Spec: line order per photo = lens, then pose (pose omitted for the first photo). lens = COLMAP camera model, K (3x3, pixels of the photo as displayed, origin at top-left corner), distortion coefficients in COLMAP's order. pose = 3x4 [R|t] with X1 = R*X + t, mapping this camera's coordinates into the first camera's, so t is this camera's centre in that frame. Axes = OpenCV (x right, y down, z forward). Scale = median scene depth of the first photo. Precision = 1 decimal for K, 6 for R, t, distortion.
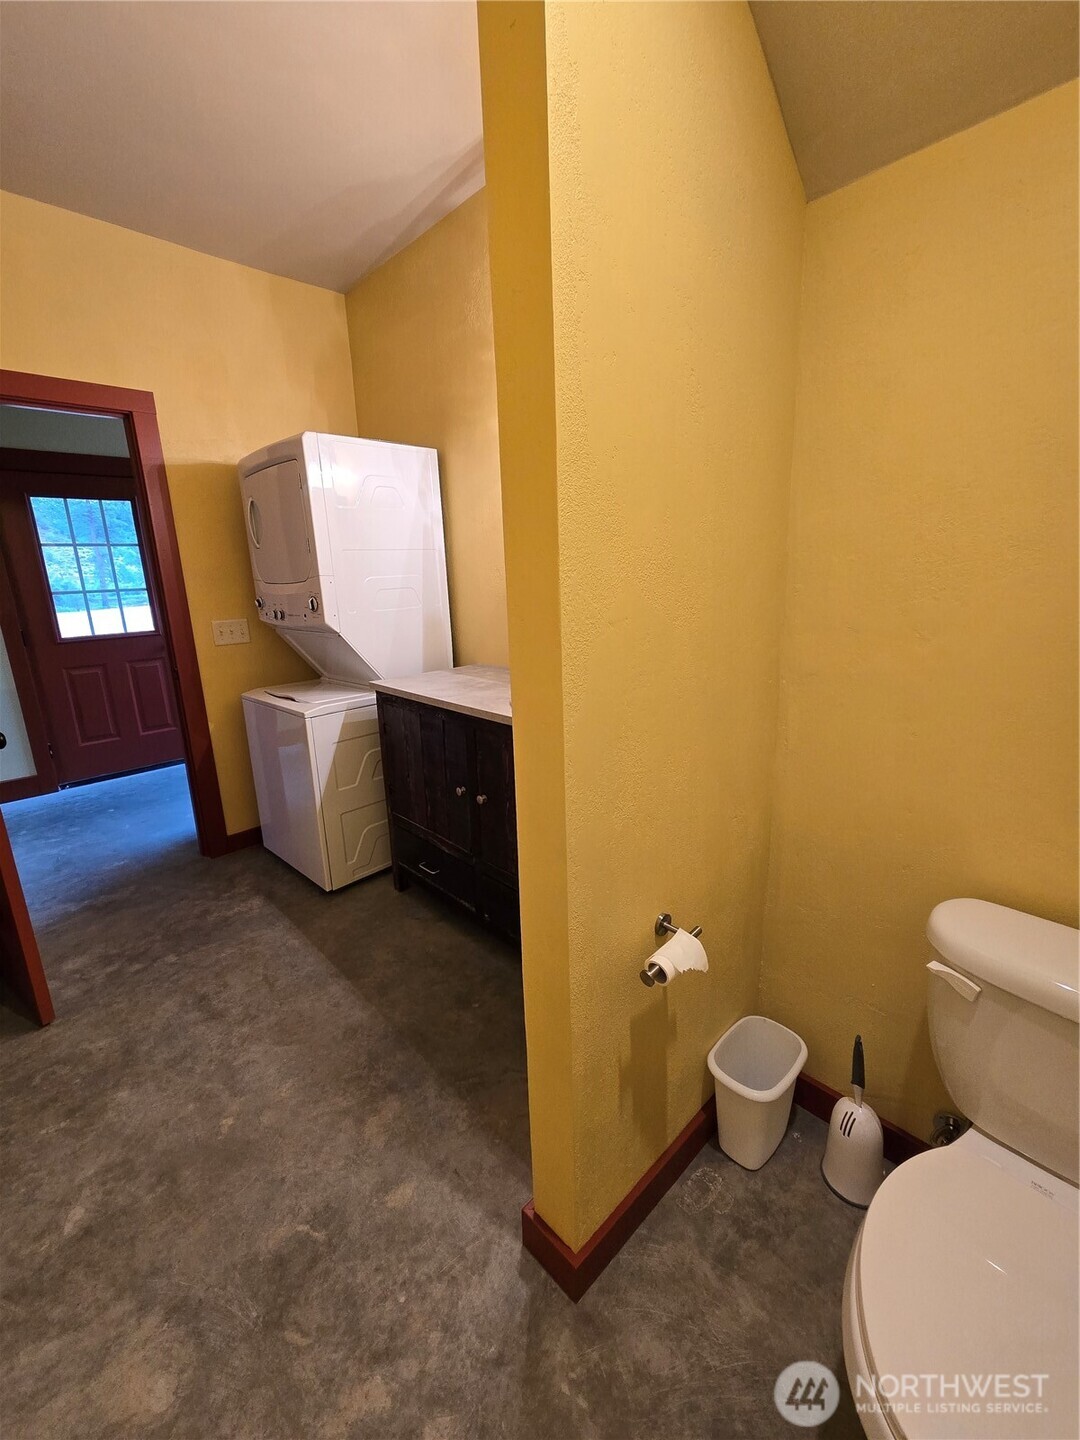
lens RADIAL K [[592.1, 0, 541.4], [0, 592.1, 717.4], [0, 0, 1]] dist [0.000025, -0.000136]
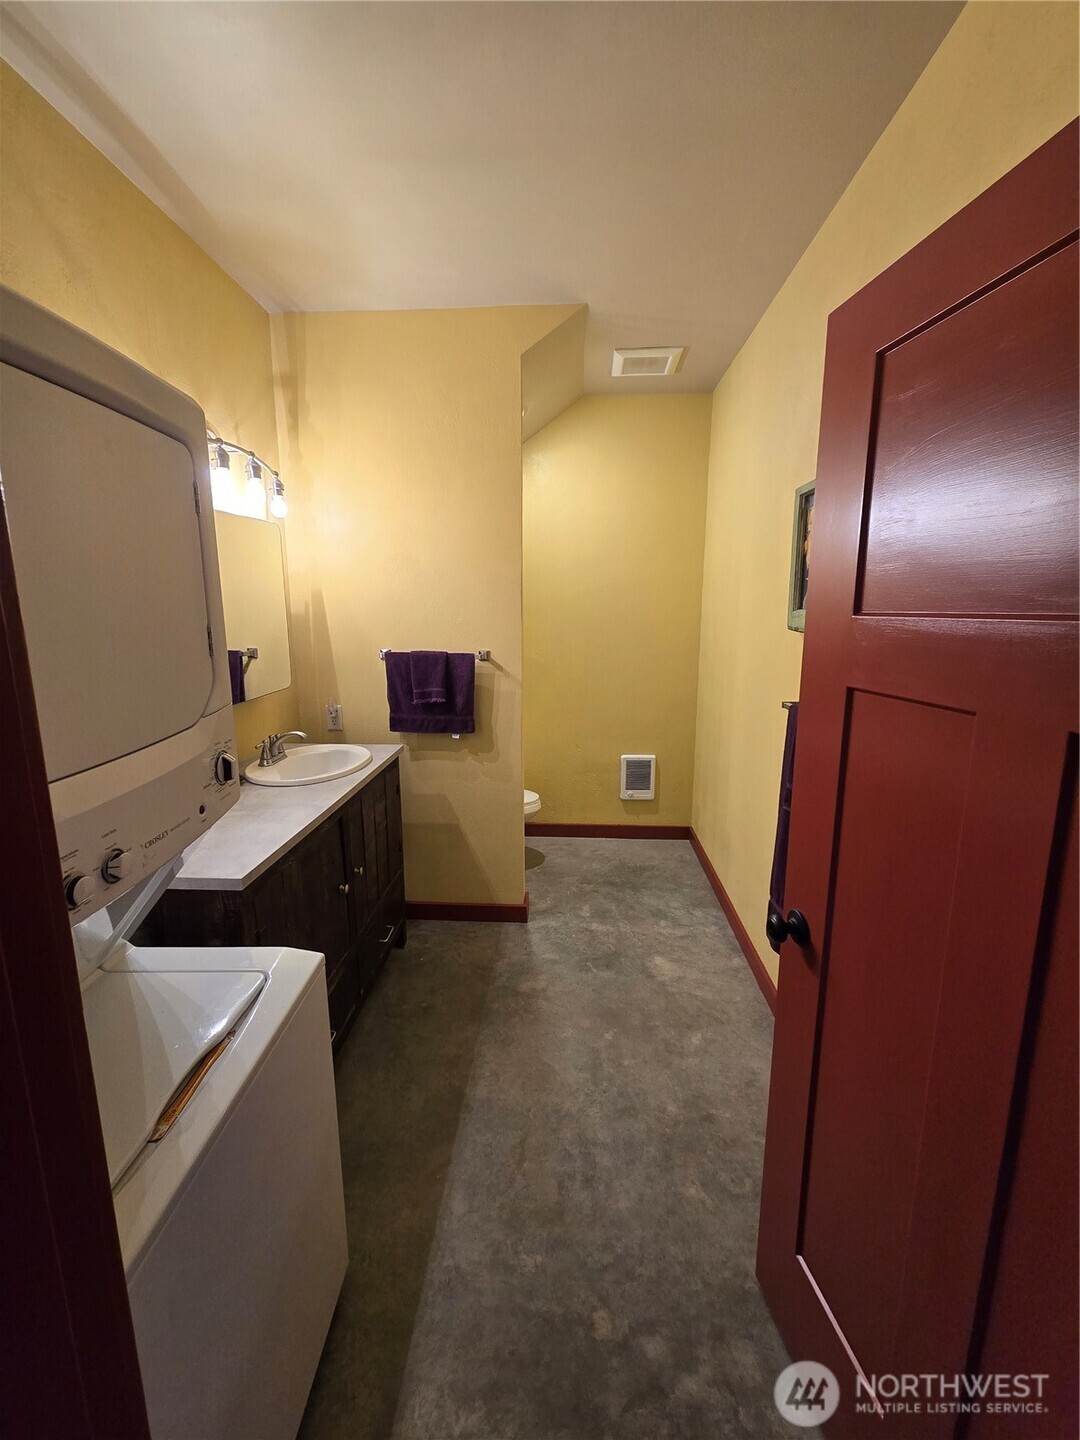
lens RADIAL K [[592.1, 0, 539.9], [0, 592.1, 717.7], [0, 0, 1]] dist [0.000025, -0.000136]
pose [[-0.684929, -0.109786, 0.720291, -1.307118], [0.197323, 0.923689, 0.328423, -0.491958], [-0.701381, 0.367076, -0.610998, 1.642667]]
